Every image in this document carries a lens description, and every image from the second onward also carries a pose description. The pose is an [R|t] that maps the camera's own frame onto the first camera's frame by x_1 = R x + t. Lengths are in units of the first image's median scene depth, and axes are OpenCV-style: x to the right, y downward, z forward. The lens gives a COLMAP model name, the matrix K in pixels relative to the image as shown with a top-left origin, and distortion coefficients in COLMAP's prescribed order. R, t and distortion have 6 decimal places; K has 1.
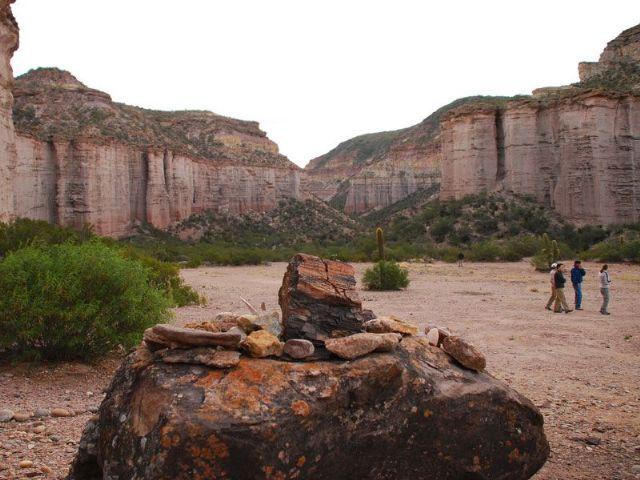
lens RADIAL K [[781.8, 0, 320.0], [0, 781.8, 240.0], [0, 0, 1]] dist [0.003548, 0.062676]
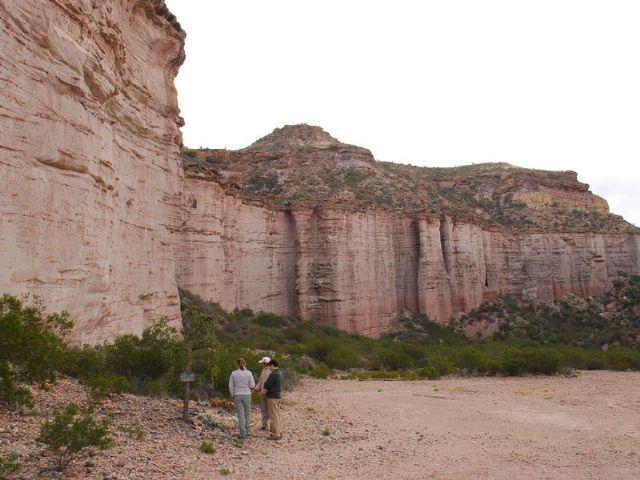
lens RADIAL K [[781.8, 0, 320.0], [0, 781.8, 240.0], [0, 0, 1]] dist [0.003548, 0.062676]
pose [[0.905006, -0.064529, -0.420477, 0.007390], [0.007441, 0.990678, -0.136021, 0.007928], [0.425334, 0.119971, 0.897049, 0.289002]]
